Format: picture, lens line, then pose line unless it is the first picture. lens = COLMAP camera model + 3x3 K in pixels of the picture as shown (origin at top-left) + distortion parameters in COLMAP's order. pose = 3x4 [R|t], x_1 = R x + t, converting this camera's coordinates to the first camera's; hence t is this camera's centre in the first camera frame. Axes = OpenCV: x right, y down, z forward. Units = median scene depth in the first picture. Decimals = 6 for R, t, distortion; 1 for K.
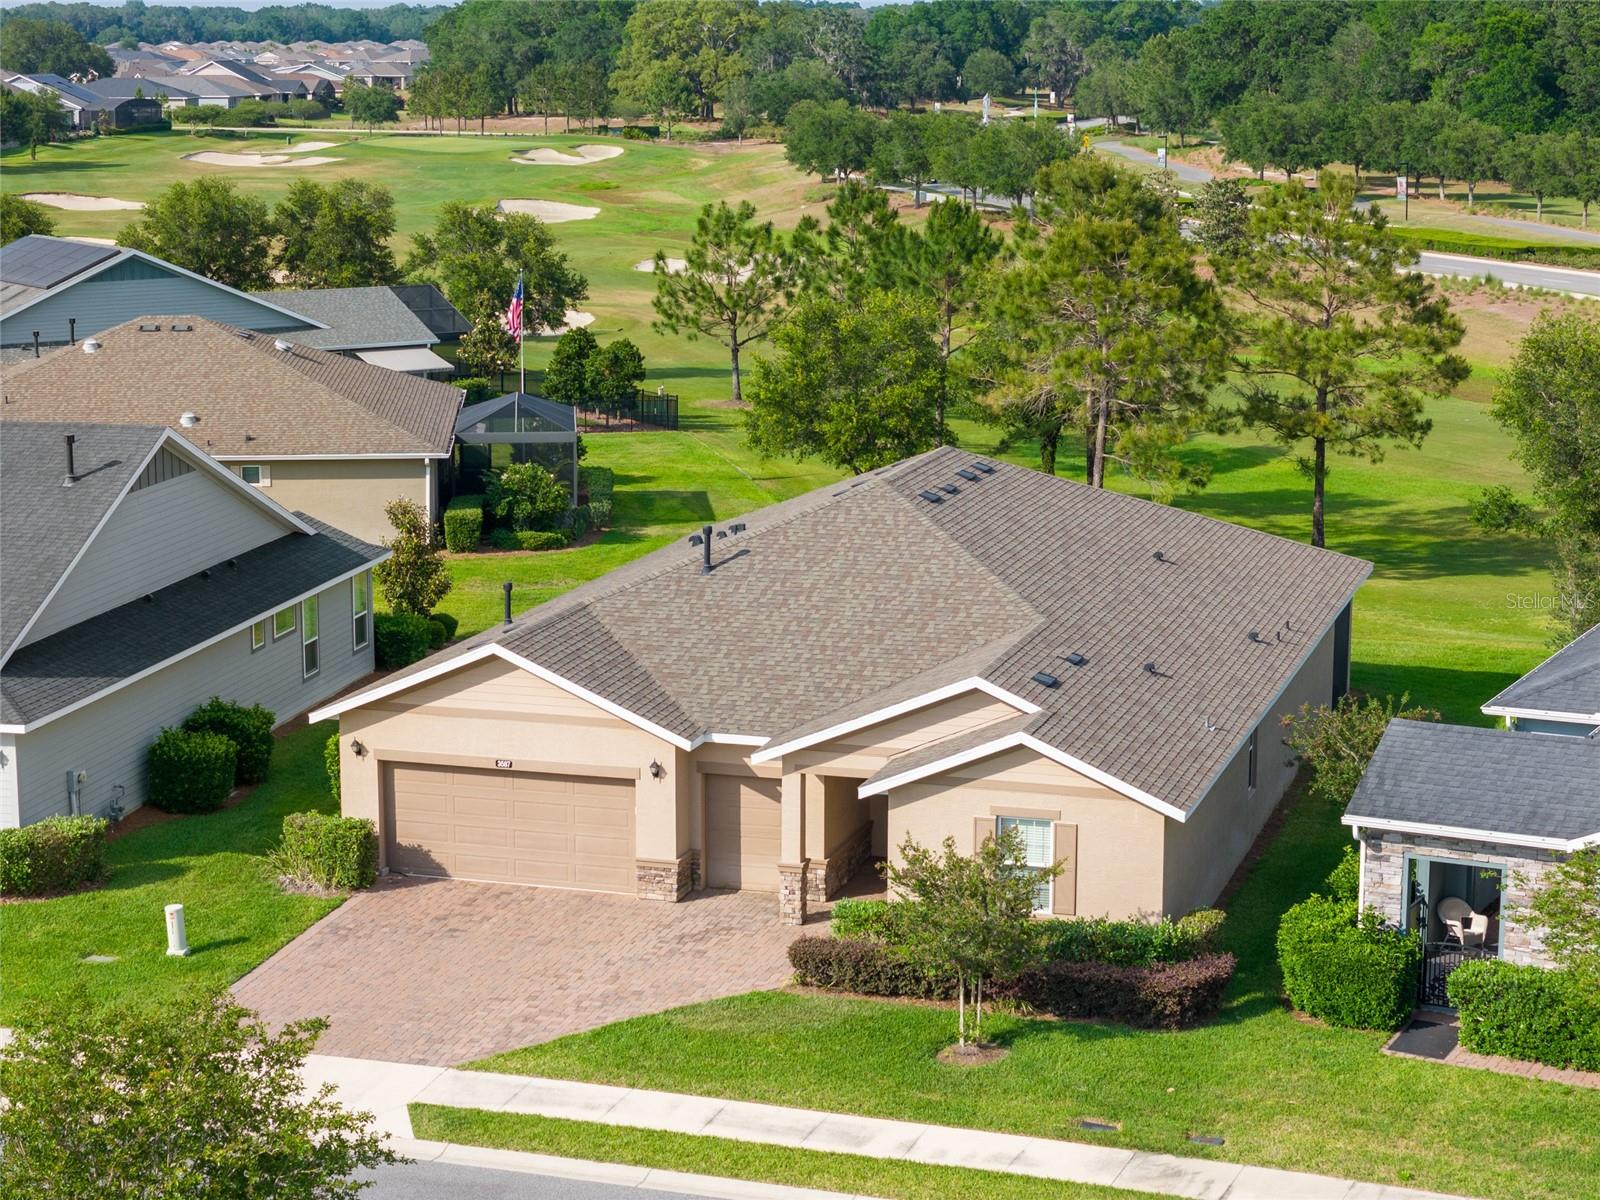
lens RADIAL K [[3211.3, 0, 800.0], [0, 3211.3, 600.0], [0, 0, 1]] dist [-0.281229, 1.757491]
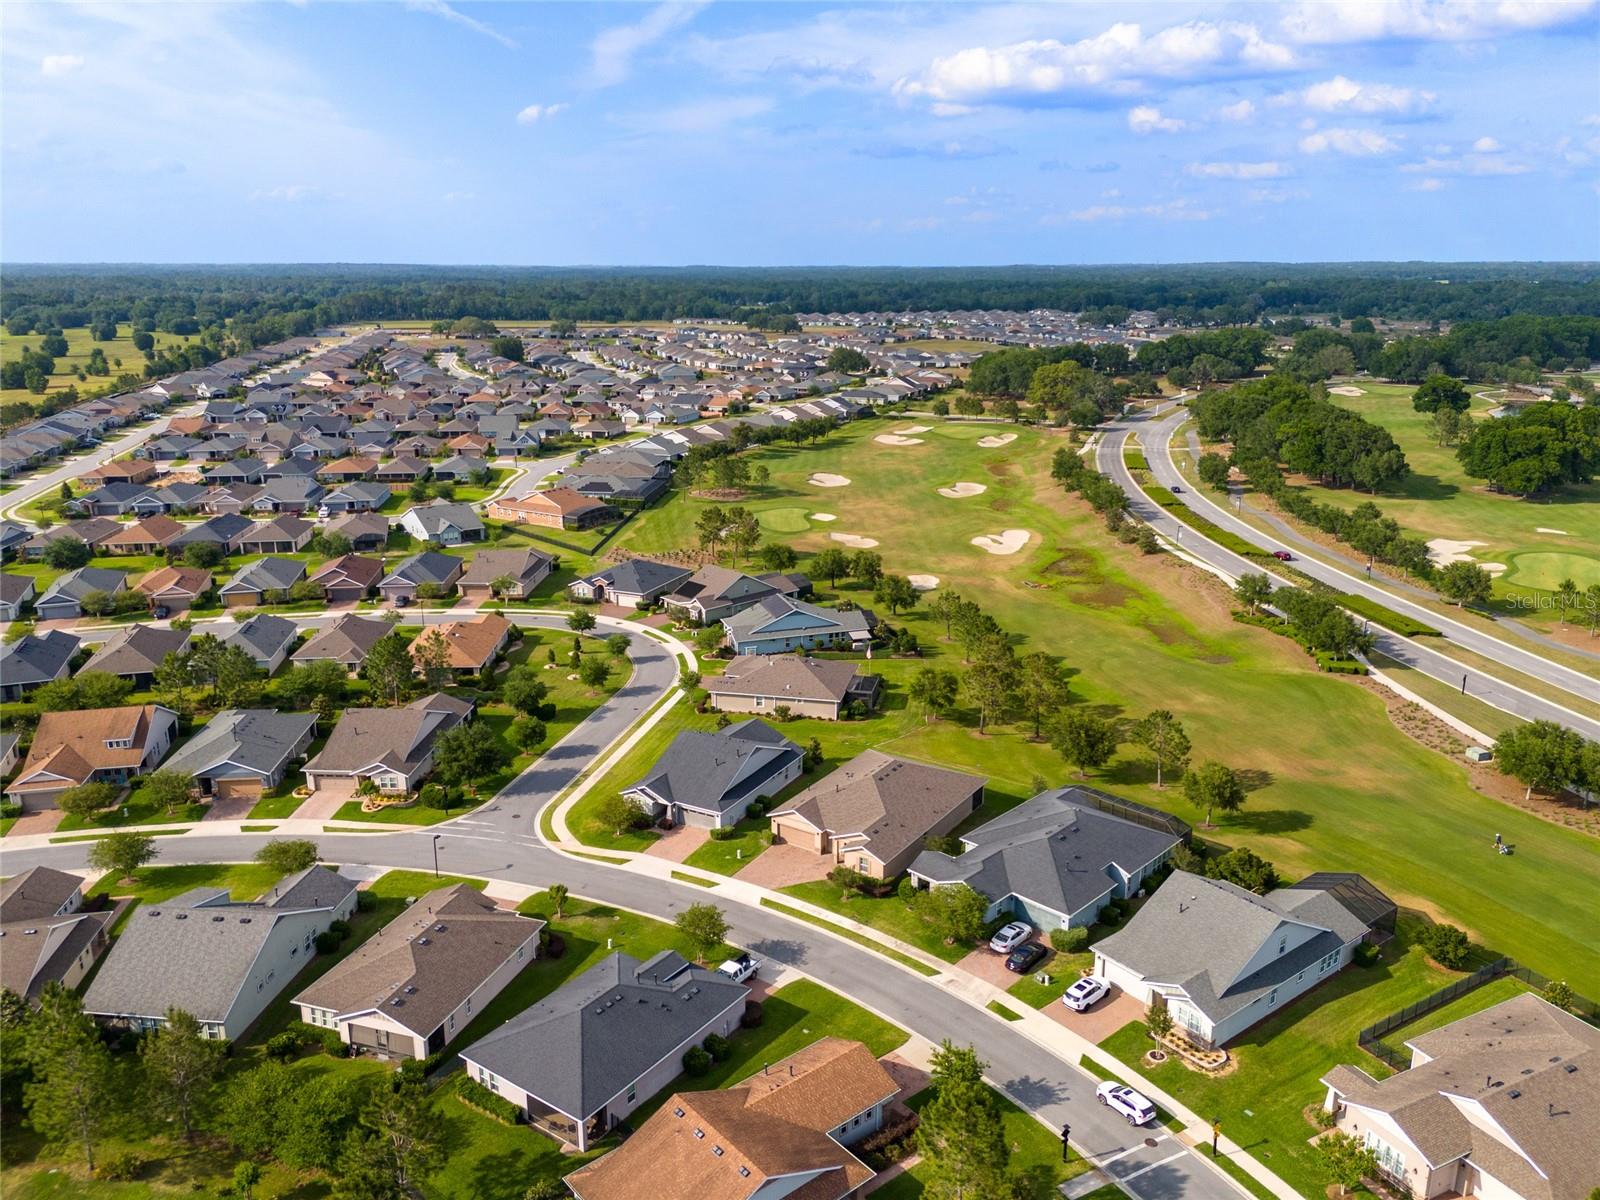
lens RADIAL K [[1188.7, 0, 801.5], [0, 1188.7, 633.7], [0, 0, 1]] dist [0.092019, -0.110970]
pose [[0.958175, 0.080737, -0.274560, 0.504888], [-0.046967, 0.990735, 0.127426, -0.597895], [0.282304, -0.109201, 0.953089, -1.104902]]
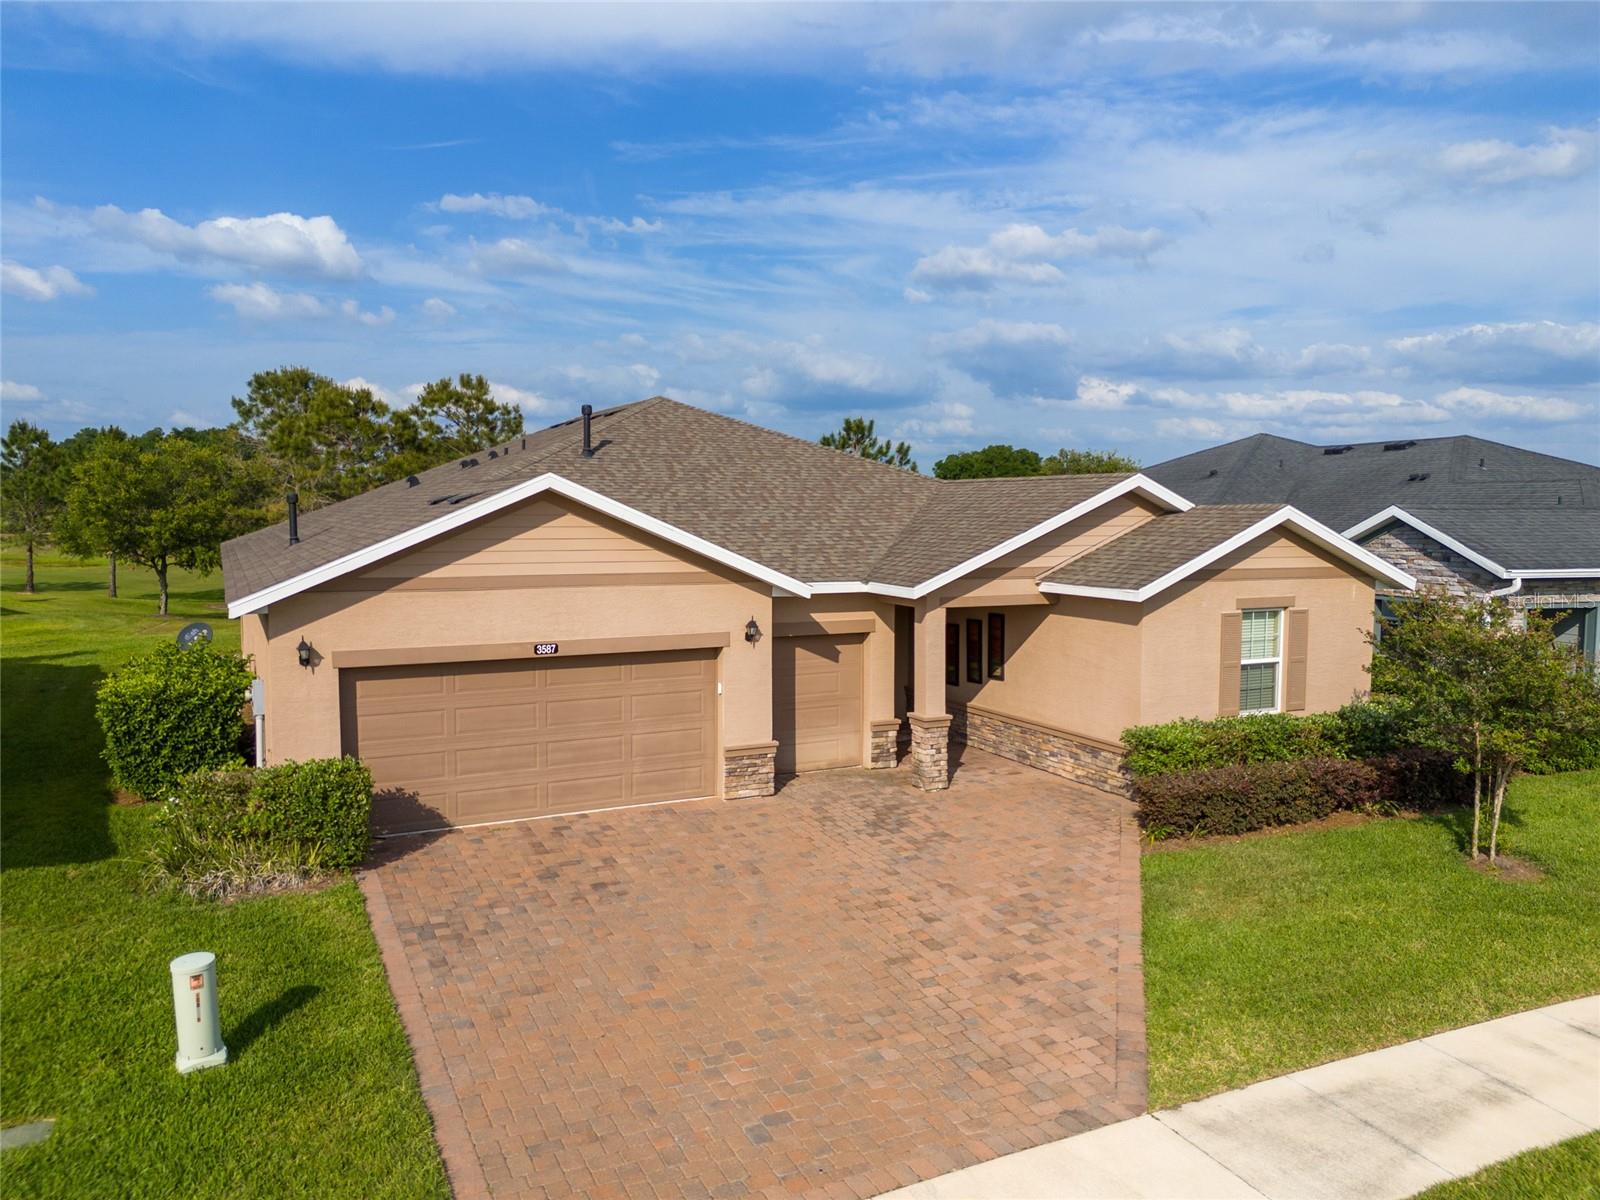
lens RADIAL K [[1177.0, 0, 800.0], [0, 1177.0, 600.0], [0, 0, 1]] dist [0.067490, -0.066830]
pose [[0.731176, -0.053319, 0.680102, -0.229004], [0.120709, 0.991322, -0.052056, 0.060304], [-0.671424, 0.120157, 0.731267, 0.753632]]
